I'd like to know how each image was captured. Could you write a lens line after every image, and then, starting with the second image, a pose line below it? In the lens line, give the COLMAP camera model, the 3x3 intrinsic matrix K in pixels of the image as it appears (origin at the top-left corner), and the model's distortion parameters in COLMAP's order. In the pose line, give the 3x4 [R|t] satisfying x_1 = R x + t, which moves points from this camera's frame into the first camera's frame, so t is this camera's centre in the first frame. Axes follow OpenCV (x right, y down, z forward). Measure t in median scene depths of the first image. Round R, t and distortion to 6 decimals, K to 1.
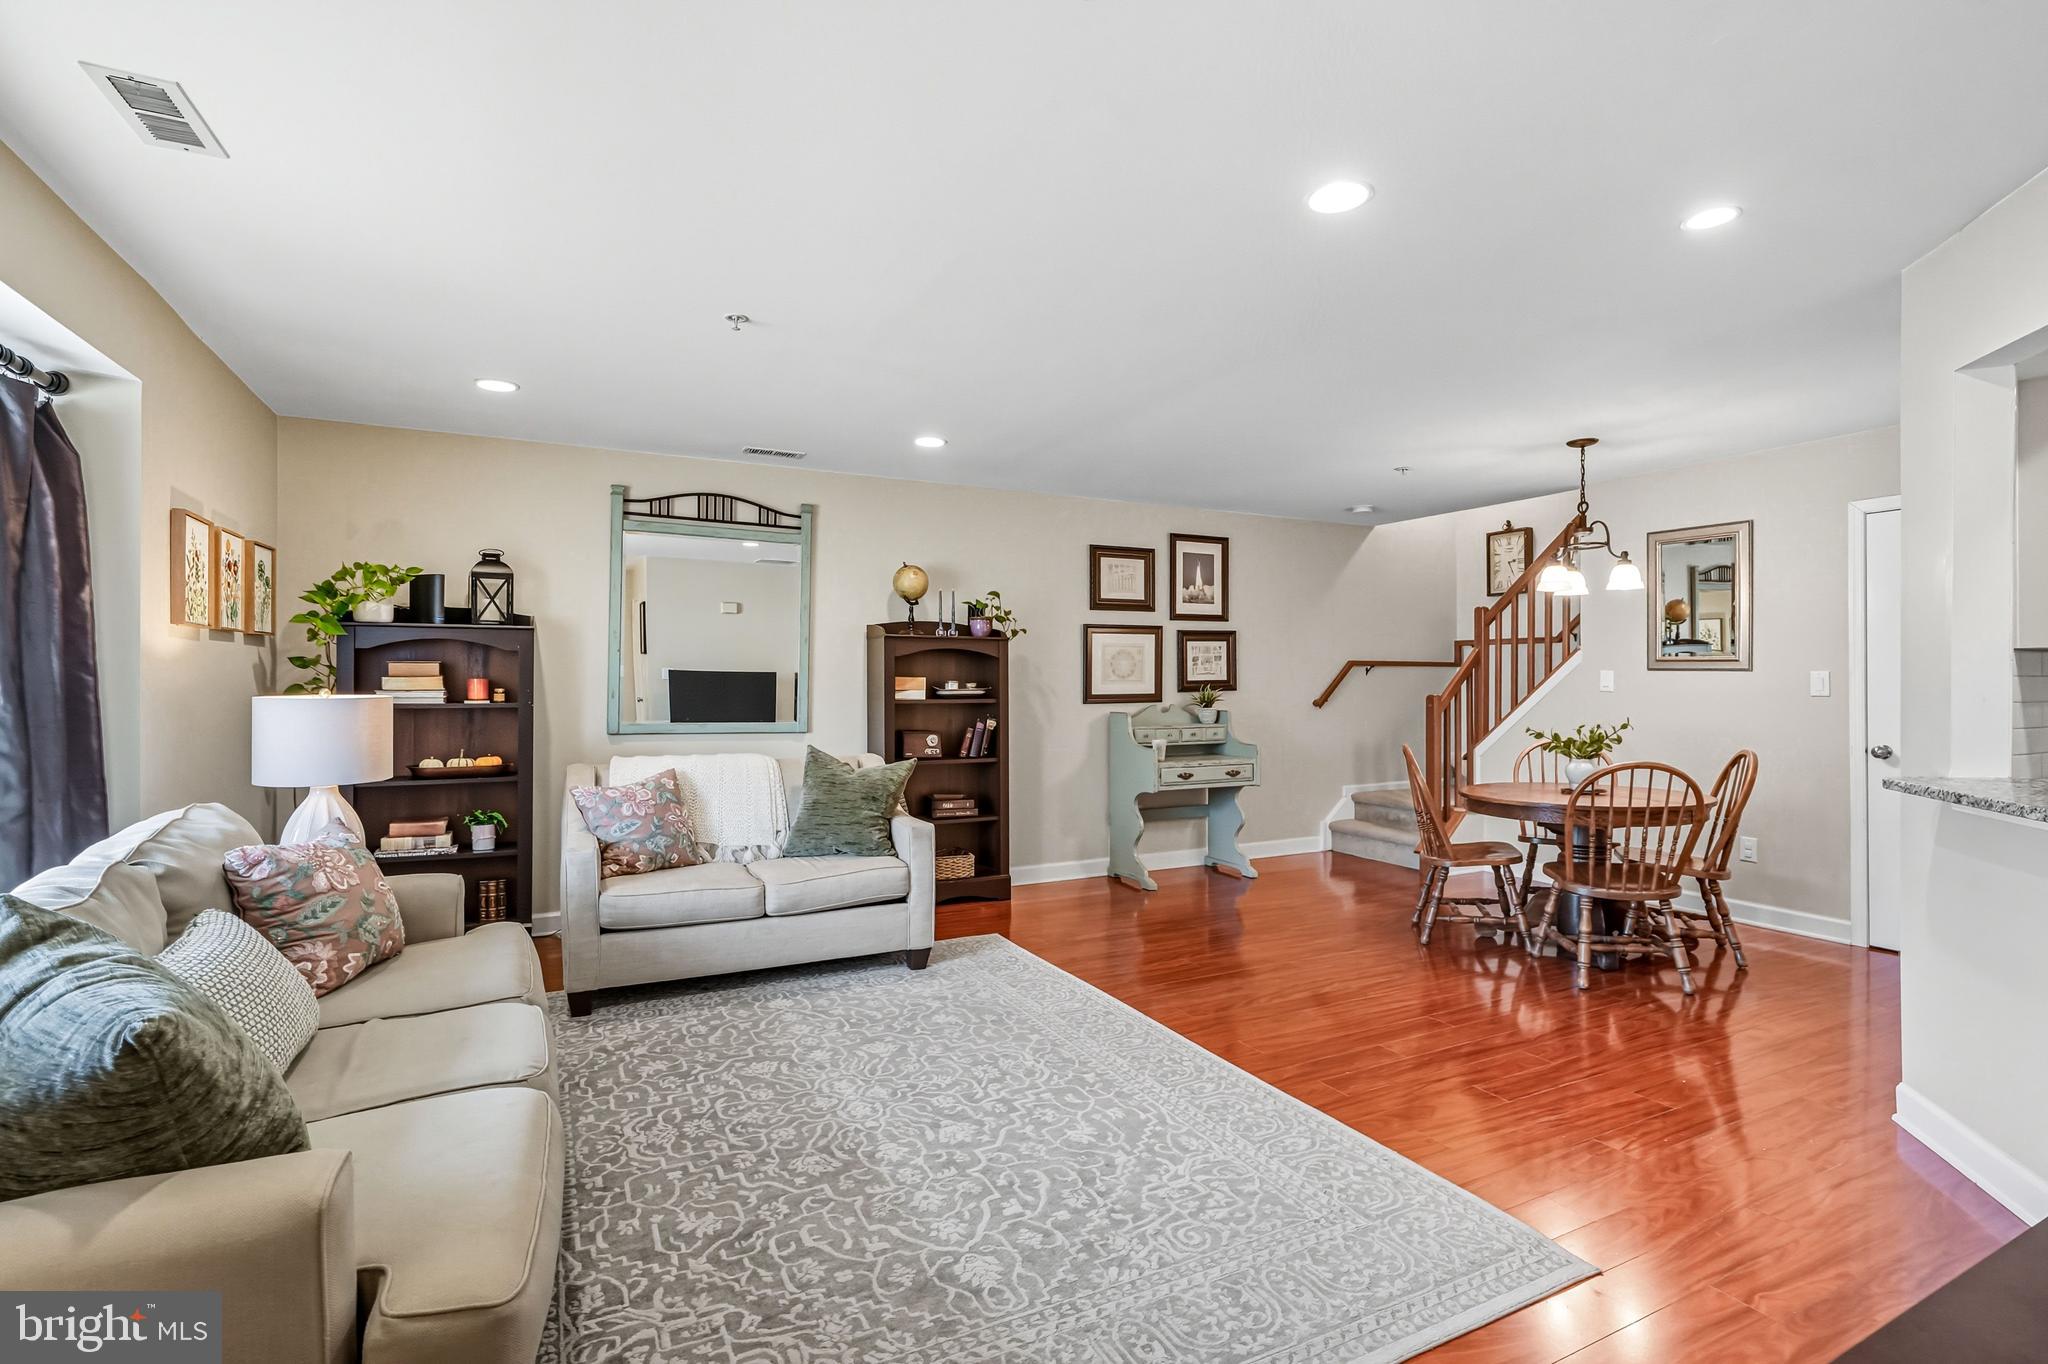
lens RADIAL K [[934.9, 0, 1034.1], [0, 934.9, 677.4], [0, 0, 1]] dist [-0.005474, 0.000976]
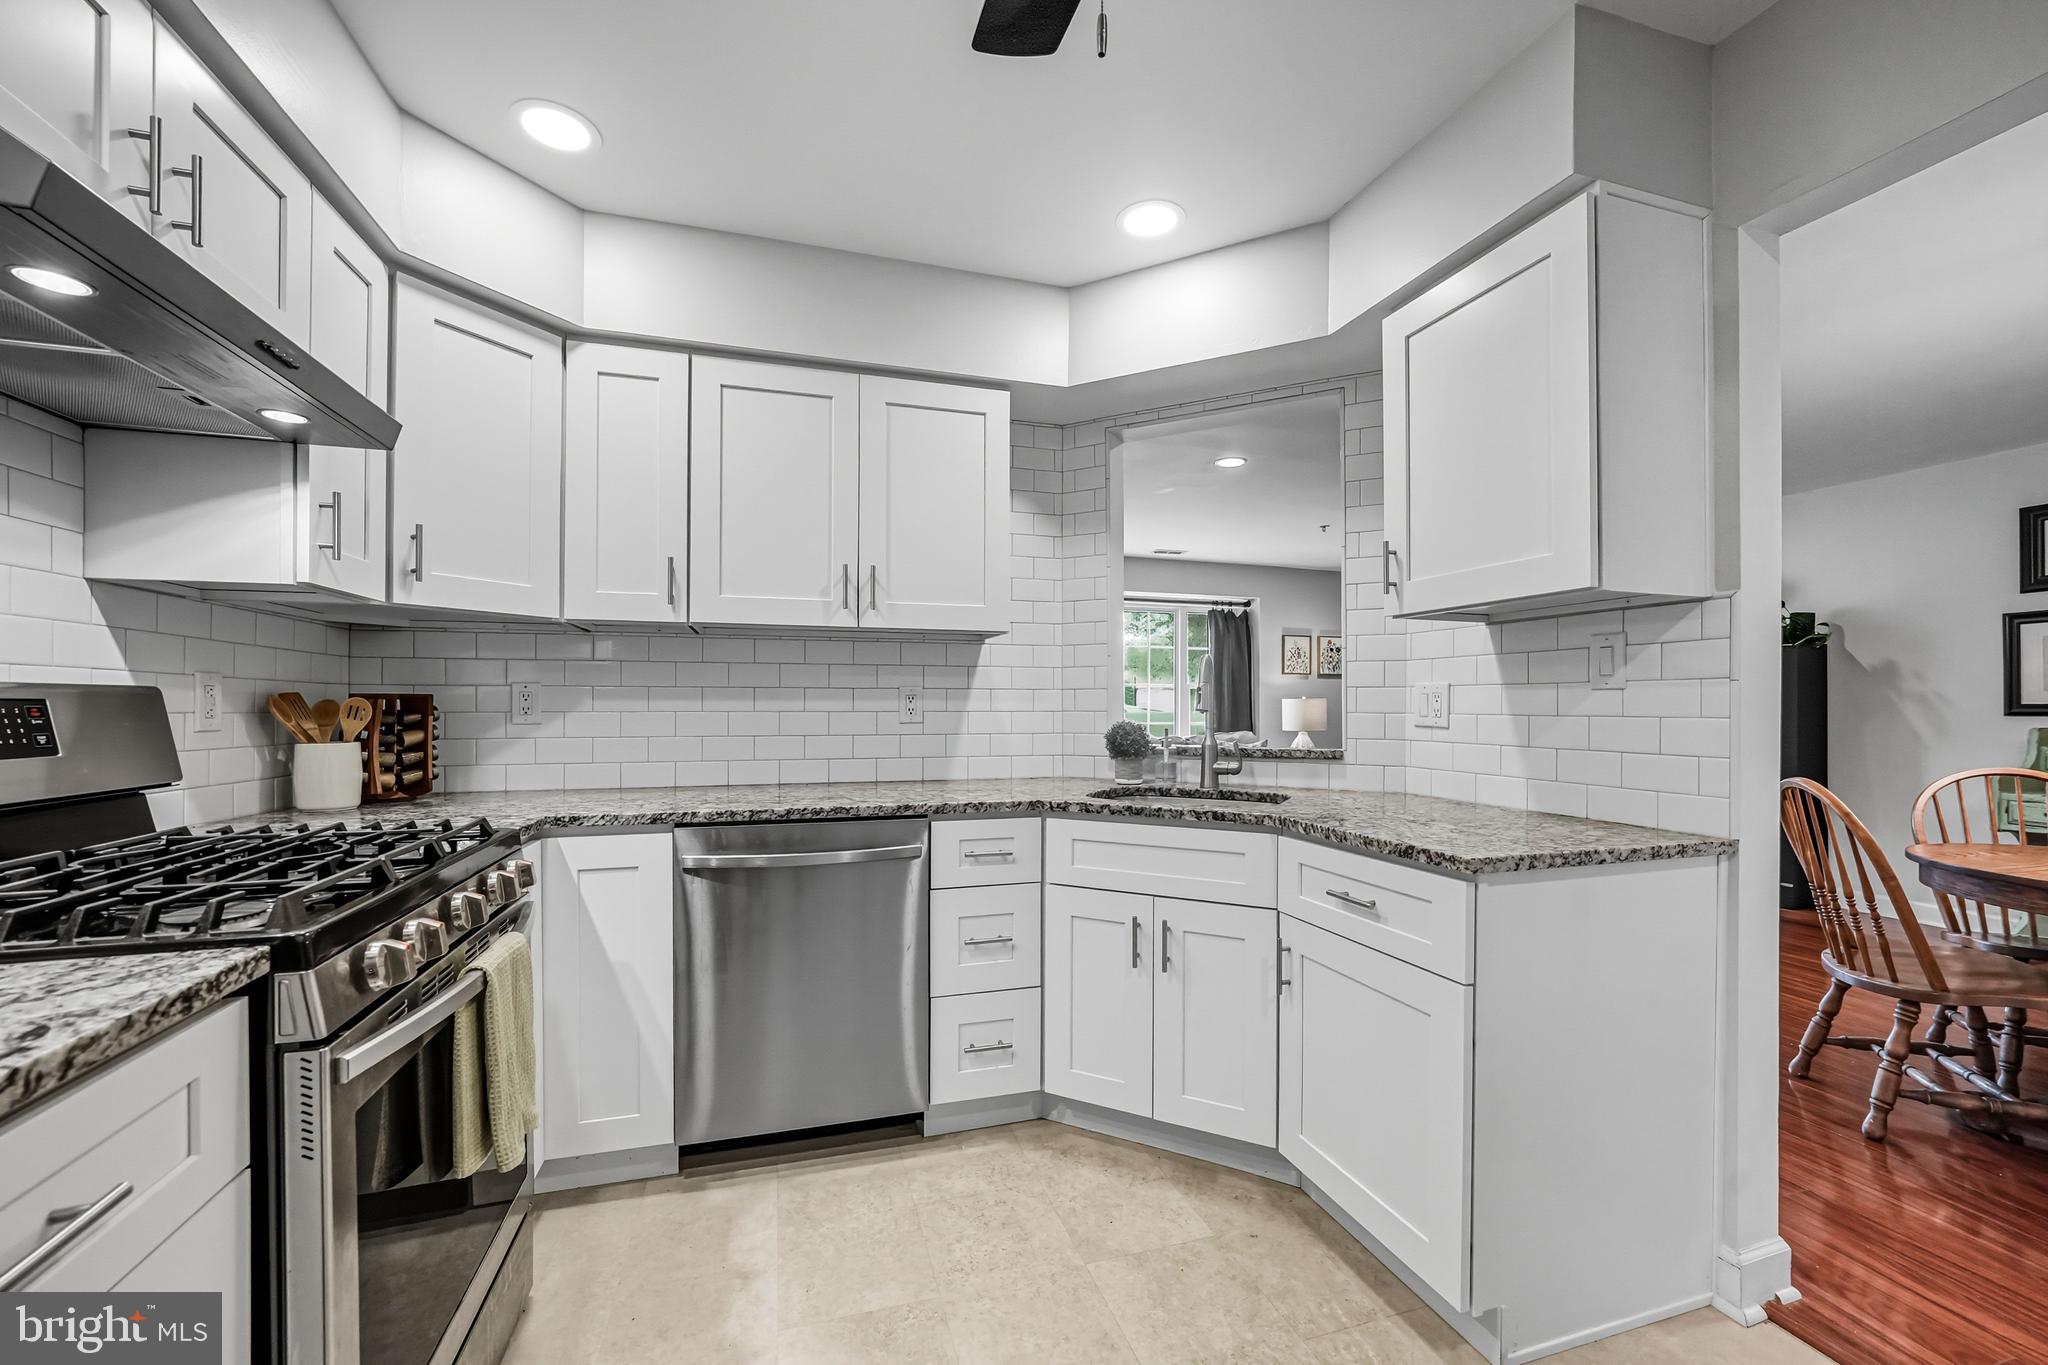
lens RADIAL K [[830.6, 0, 1019.9], [0, 830.6, 703.3], [0, 0, 1]] dist [-0.016693, 0.004521]
pose [[-0.155610, -0.005924, -0.987801, 1.015112], [-0.003901, 0.999978, -0.005383, 0.028419], [0.987811, 0.003016, -0.155629, 0.336436]]
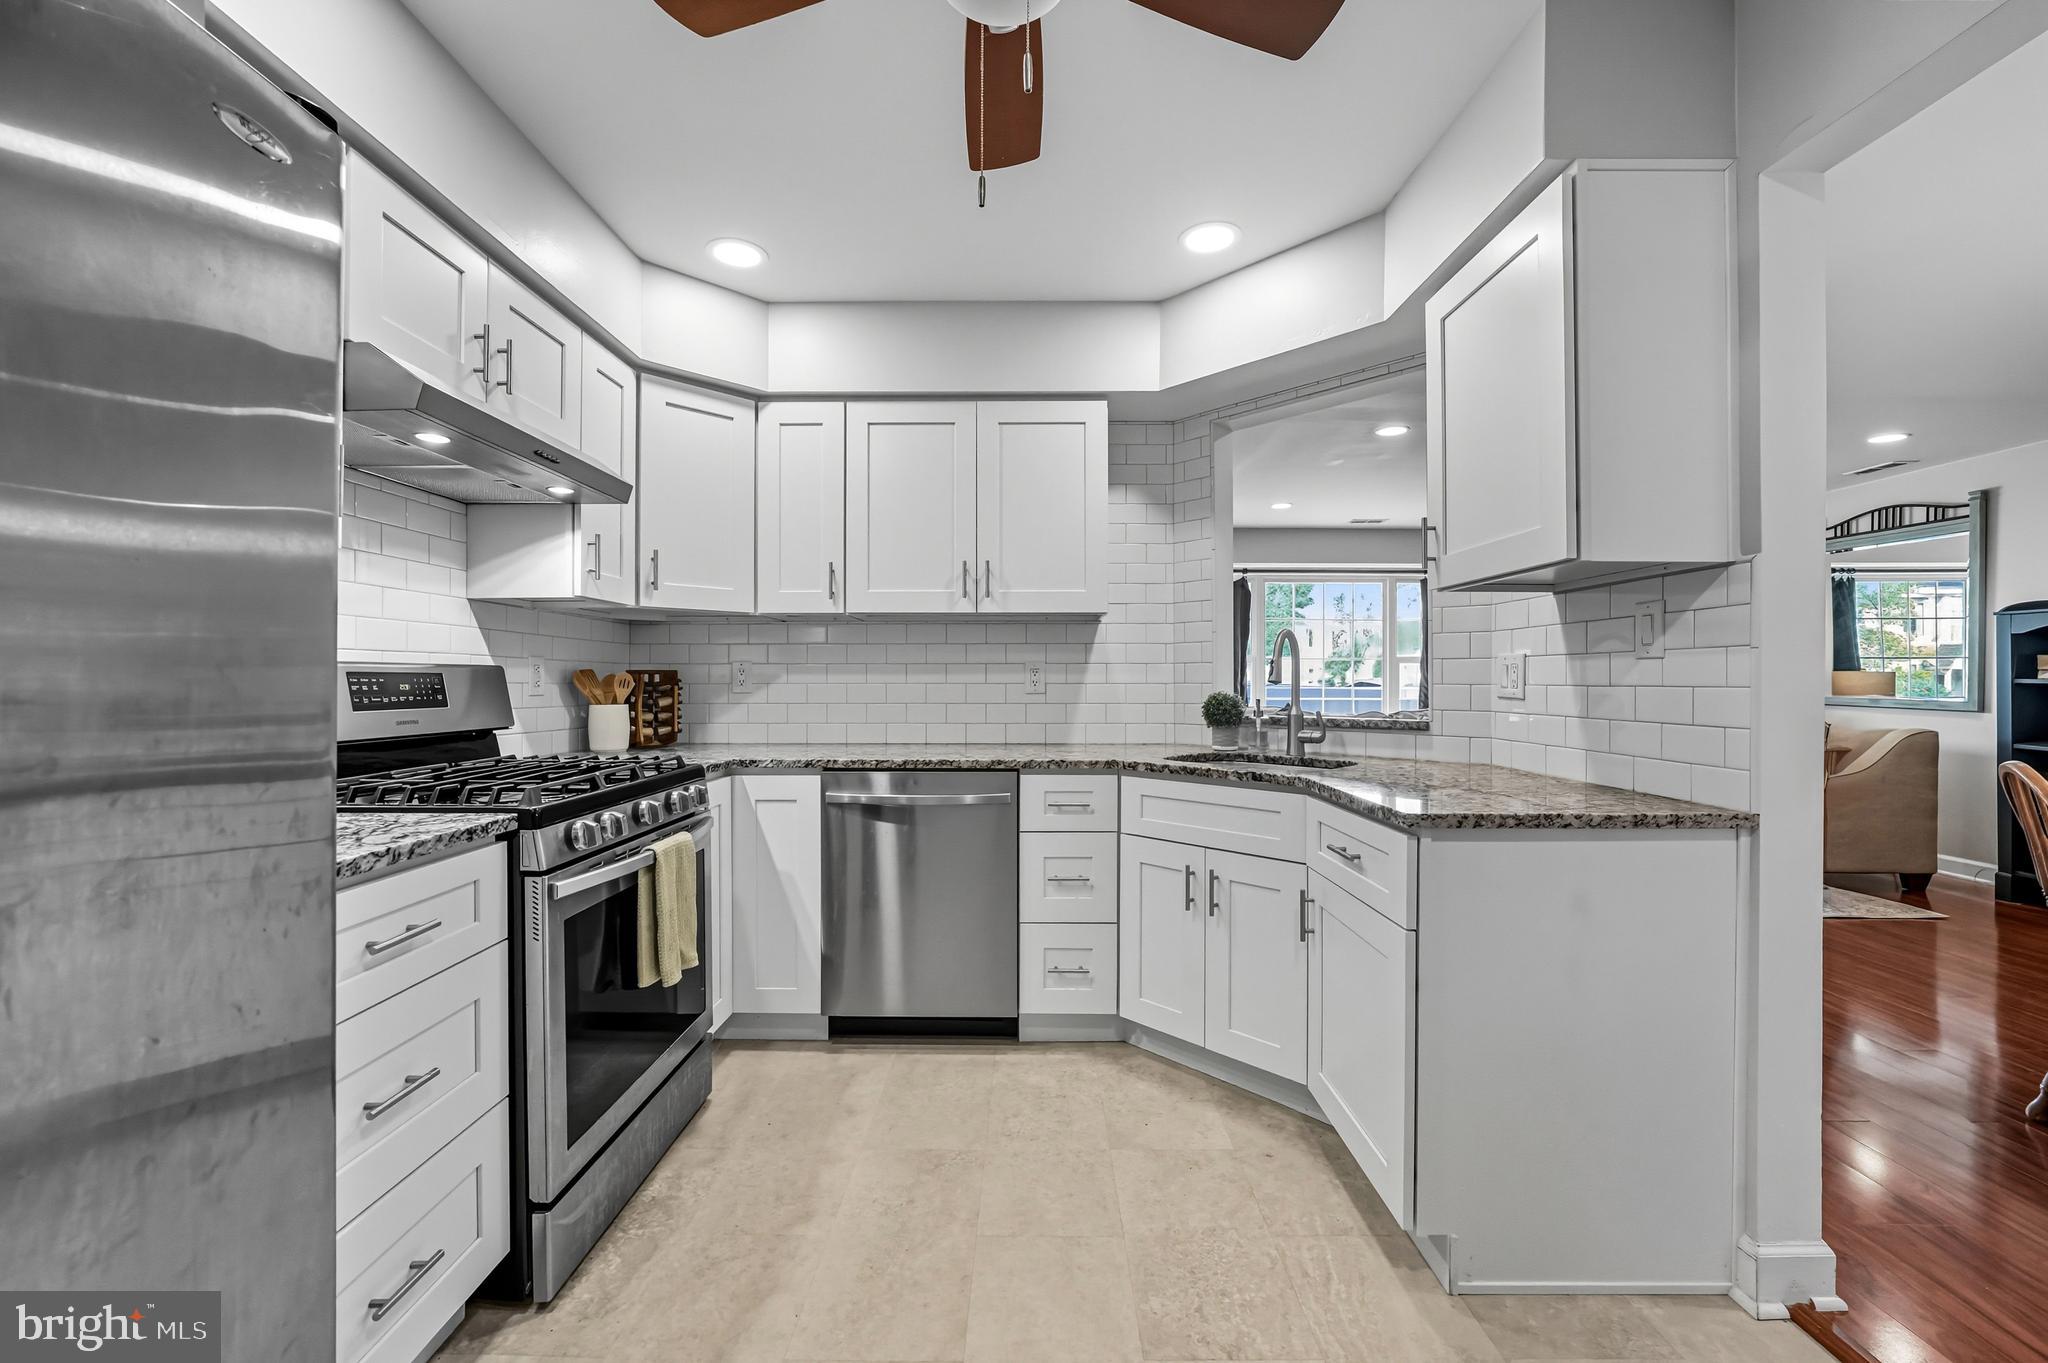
lens RADIAL K [[830.6, 0, 1010.2], [0, 830.6, 678.1], [0, 0, 1]] dist [-0.016693, 0.004521]
pose [[-0.457988, -0.006723, -0.888933, 1.060520], [-0.003723, 0.999977, -0.005645, 0.030856], [0.888950, 0.000725, -0.458003, 0.466938]]
